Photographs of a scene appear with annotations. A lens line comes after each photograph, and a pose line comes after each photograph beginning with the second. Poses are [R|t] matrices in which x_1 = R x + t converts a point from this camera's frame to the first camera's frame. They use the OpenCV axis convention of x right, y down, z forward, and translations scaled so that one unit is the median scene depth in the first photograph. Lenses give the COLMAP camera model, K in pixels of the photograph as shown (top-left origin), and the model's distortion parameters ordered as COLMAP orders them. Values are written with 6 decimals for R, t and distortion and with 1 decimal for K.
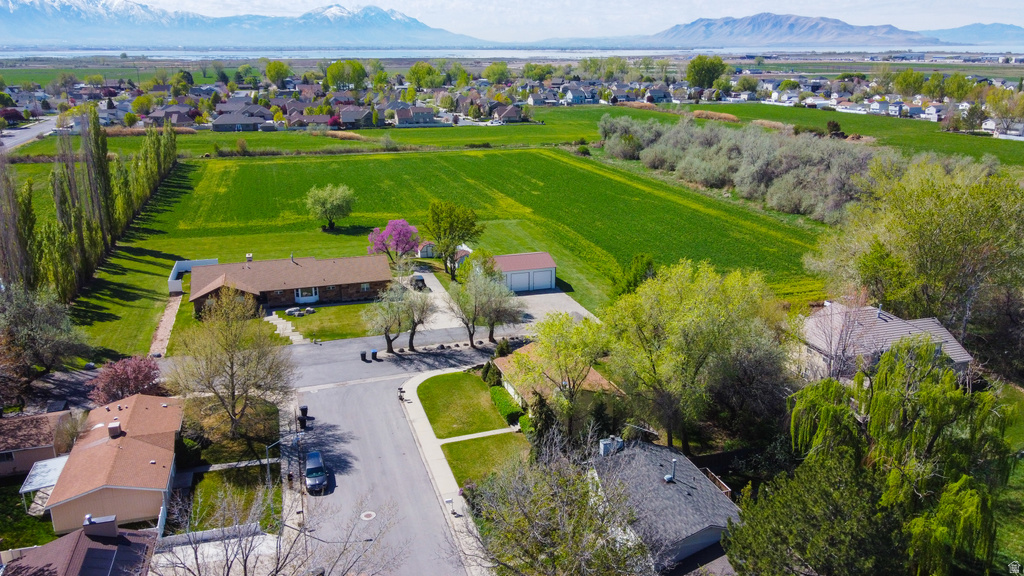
lens RADIAL K [[790.2, 0, 507.9], [0, 790.2, 290.0], [0, 0, 1]] dist [0.004762, 0.039833]
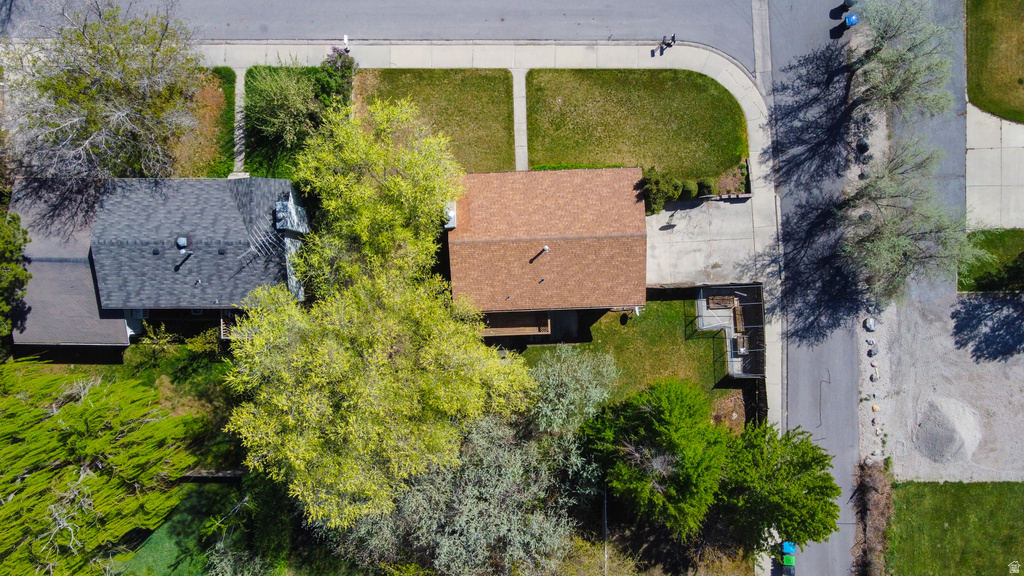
lens RADIAL K [[790.2, 0, 507.9], [0, 790.2, 290.0], [0, 0, 1]] dist [0.004762, 0.039833]
pose [[-0.289931, 0.957044, 0.002644, 0.072623], [-0.276193, -0.086316, 0.957218, -0.345994], [0.916328, 0.276797, 0.289354, 0.537804]]
